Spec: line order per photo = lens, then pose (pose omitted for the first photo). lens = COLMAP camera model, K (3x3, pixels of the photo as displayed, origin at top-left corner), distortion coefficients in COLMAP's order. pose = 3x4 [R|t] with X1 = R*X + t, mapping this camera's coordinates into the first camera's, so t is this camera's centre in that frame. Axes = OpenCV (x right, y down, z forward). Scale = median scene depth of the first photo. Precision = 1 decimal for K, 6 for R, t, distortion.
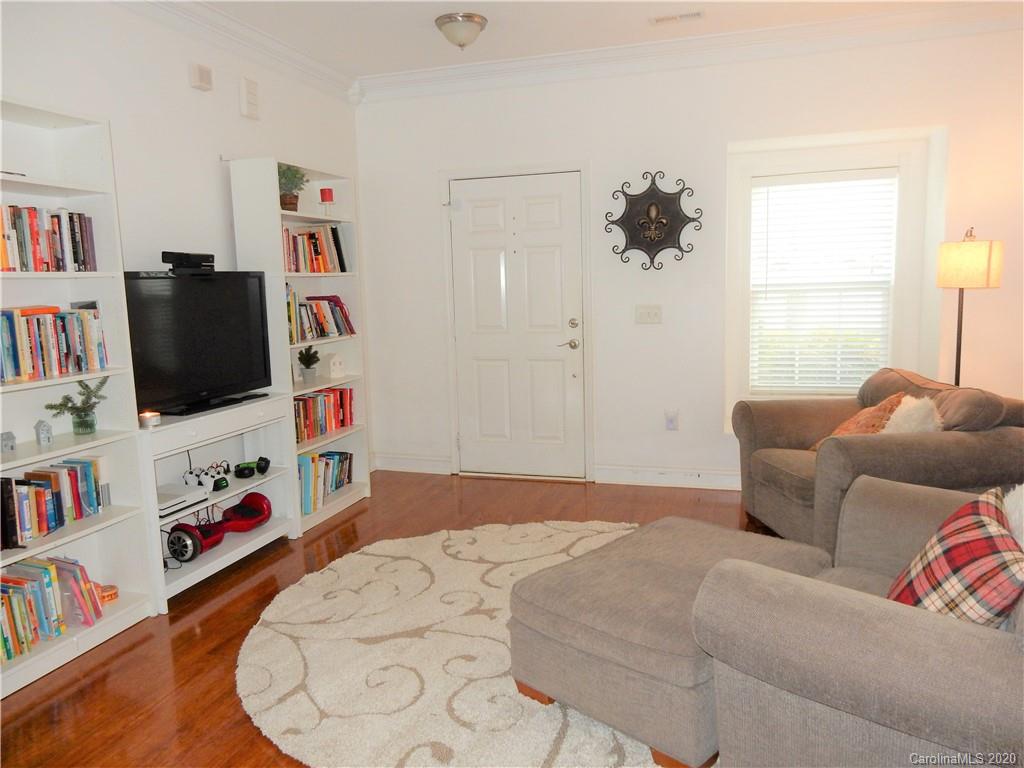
lens RADIAL K [[732.1, 0, 516.9], [0, 732.1, 378.8], [0, 0, 1]] dist [-0.015104, 0.003183]
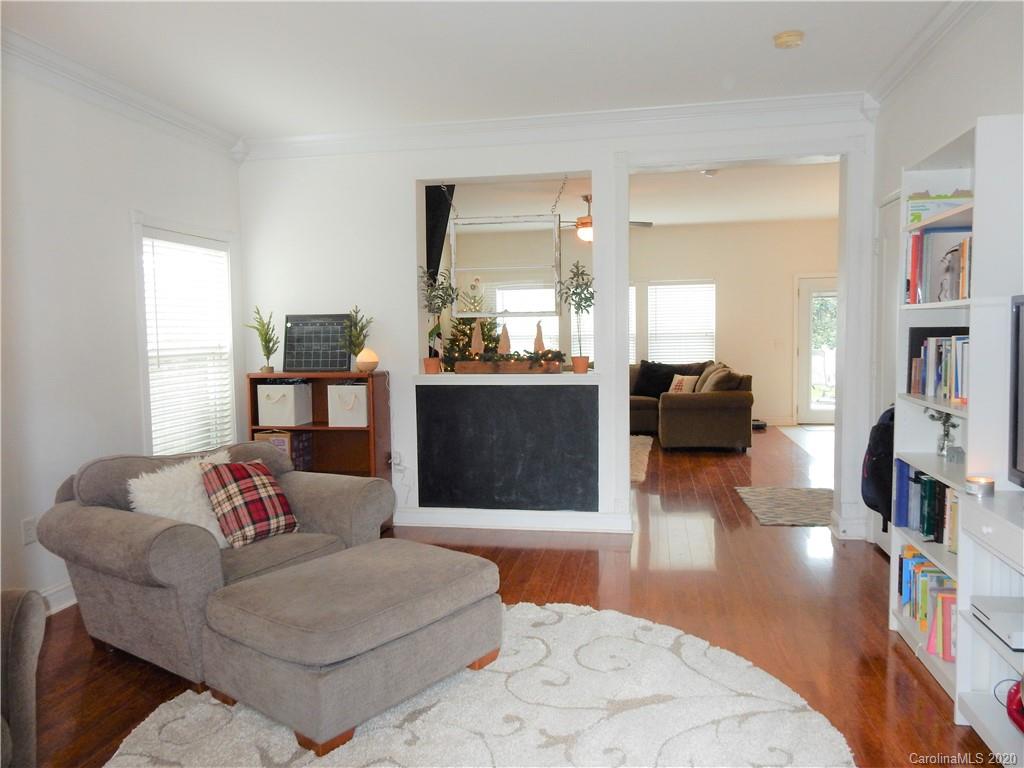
lens RADIAL K [[732.1, 0, 516.9], [0, 732.1, 378.8], [0, 0, 1]] dist [-0.015104, 0.003183]
pose [[-0.990678, 0.057336, -0.123571, 0.082672], [0.032331, 0.980153, 0.195587, -0.249659], [0.132333, 0.189769, -0.972870, 1.855312]]
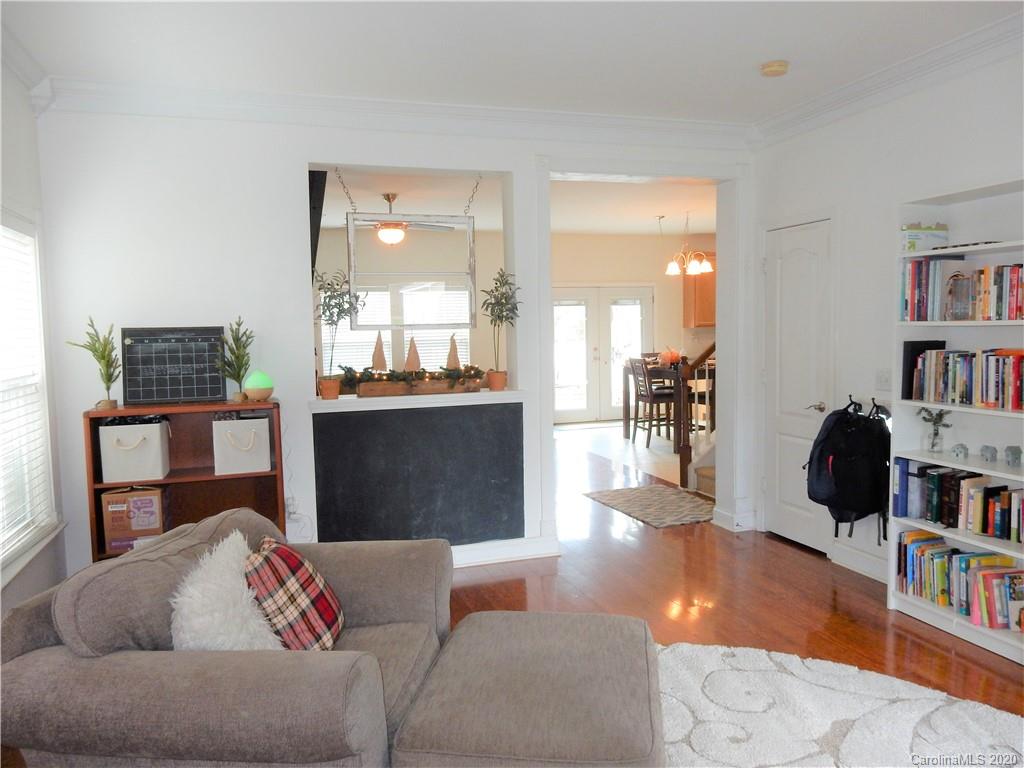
lens RADIAL K [[732.1, 0, 516.9], [0, 732.1, 378.8], [0, 0, 1]] dist [-0.015104, 0.003183]
pose [[-0.809489, 0.093156, -0.579698, 0.653351], [-0.026042, 0.980665, 0.193955, -0.254176], [0.586557, 0.172101, -0.791411, 1.440528]]
